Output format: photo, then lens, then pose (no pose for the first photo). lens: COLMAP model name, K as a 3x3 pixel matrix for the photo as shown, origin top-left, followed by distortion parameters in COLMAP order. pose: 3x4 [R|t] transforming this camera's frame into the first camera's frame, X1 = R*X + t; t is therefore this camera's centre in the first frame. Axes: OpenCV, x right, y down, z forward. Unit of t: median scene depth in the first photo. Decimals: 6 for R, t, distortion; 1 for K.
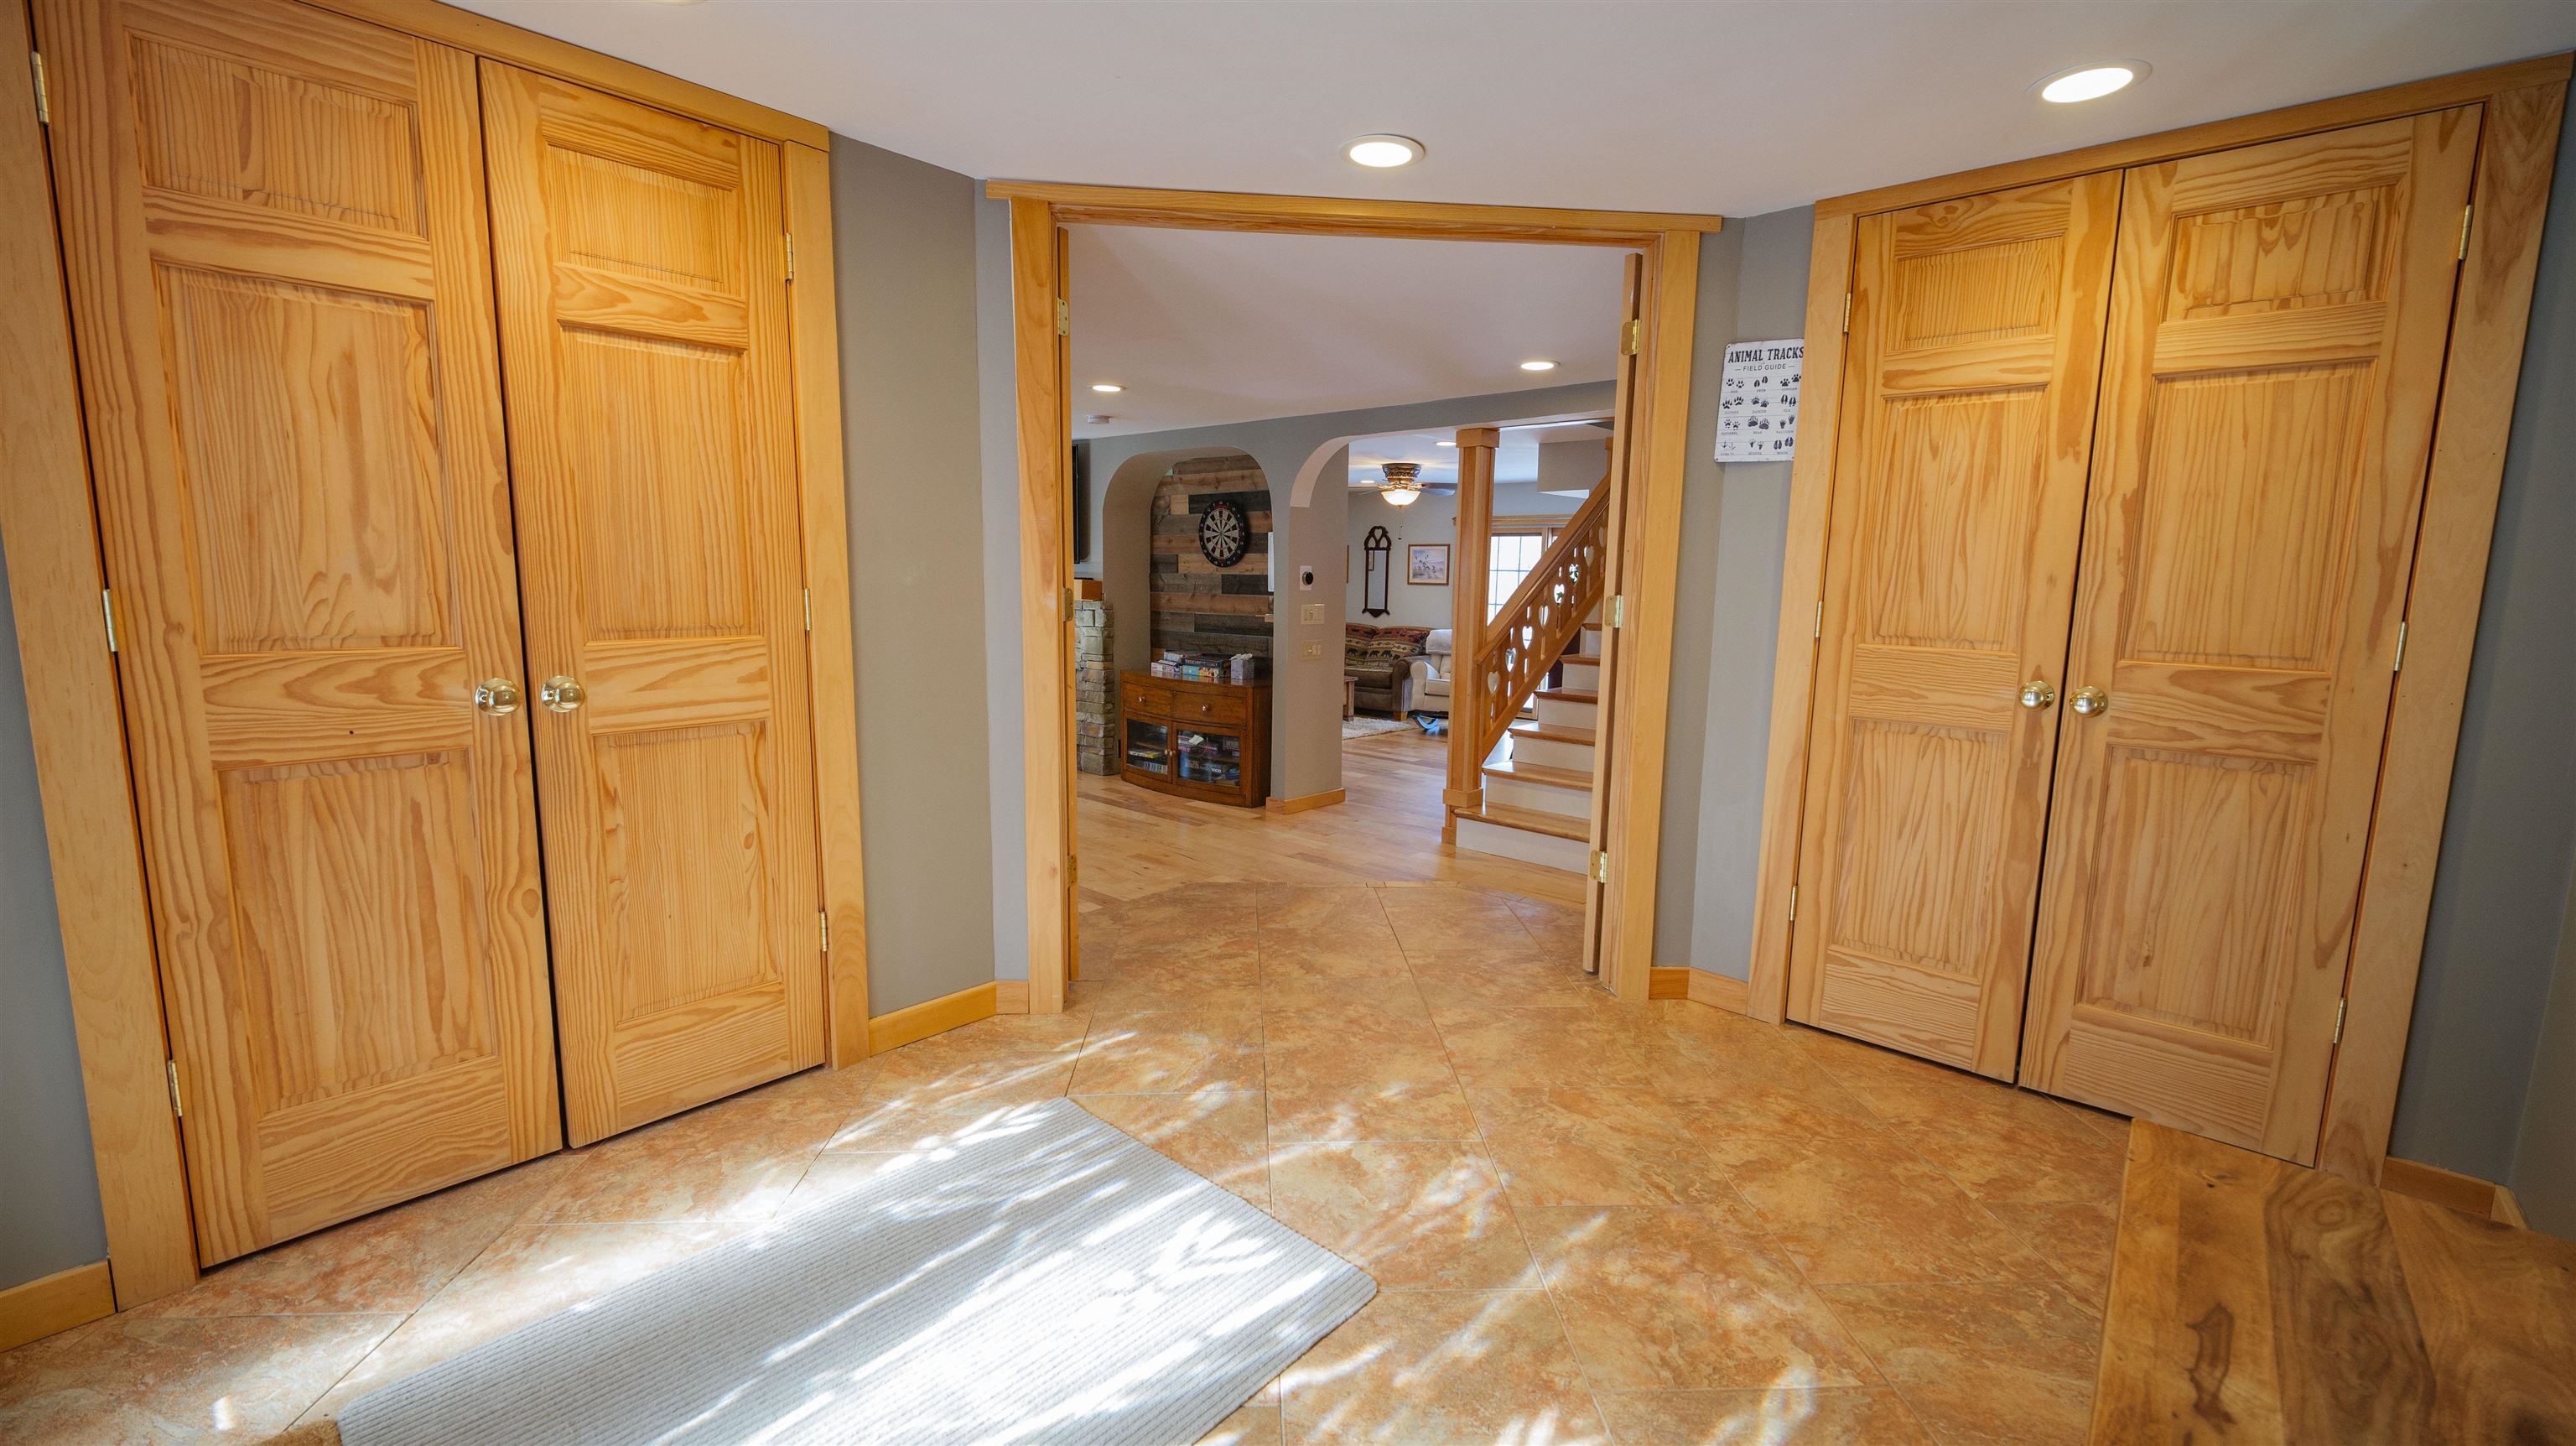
lens RADIAL K [[1056.3, 0, 1297.0], [0, 1056.3, 725.2], [0, 0, 1]] dist [0.023583, -0.014643]
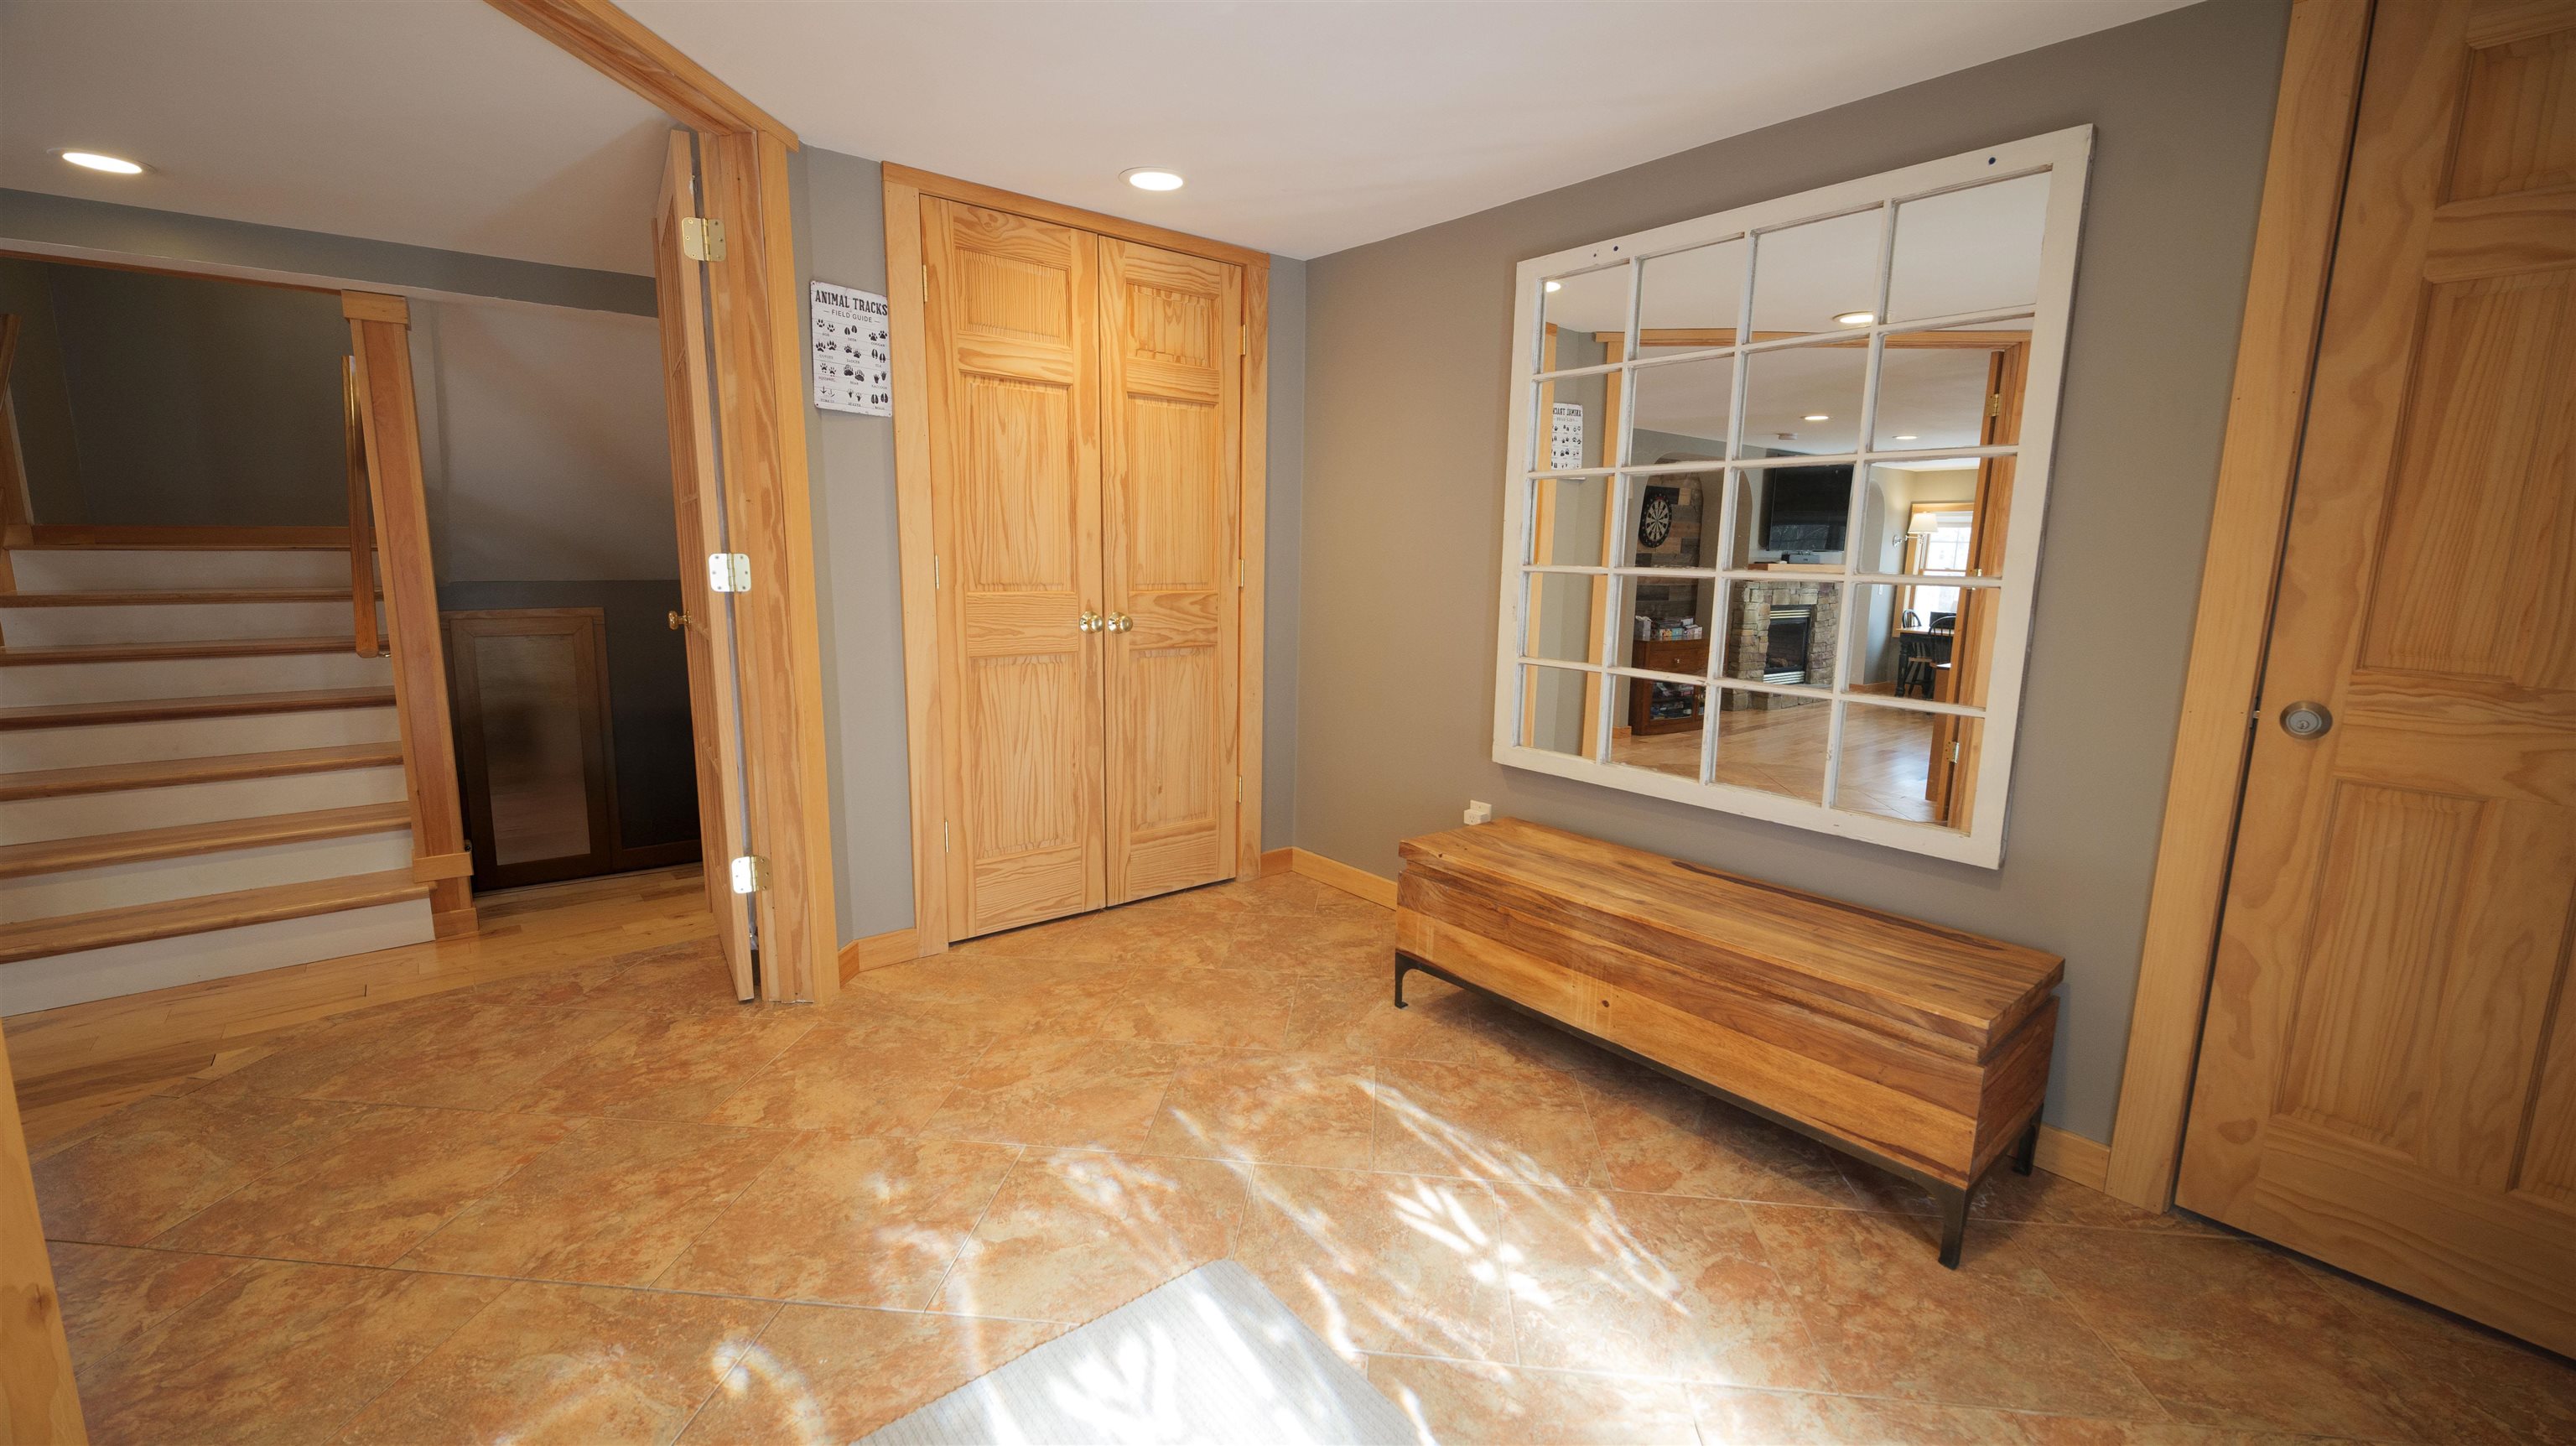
lens RADIAL K [[1056.3, 0, 1297.0], [0, 1056.3, 725.2], [0, 0, 1]] dist [0.023583, -0.014643]
pose [[0.145683, -0.186542, 0.971585, -0.605887], [0.127987, 0.977364, 0.168461, -0.094300], [-0.981018, 0.099809, 0.166260, 0.550668]]
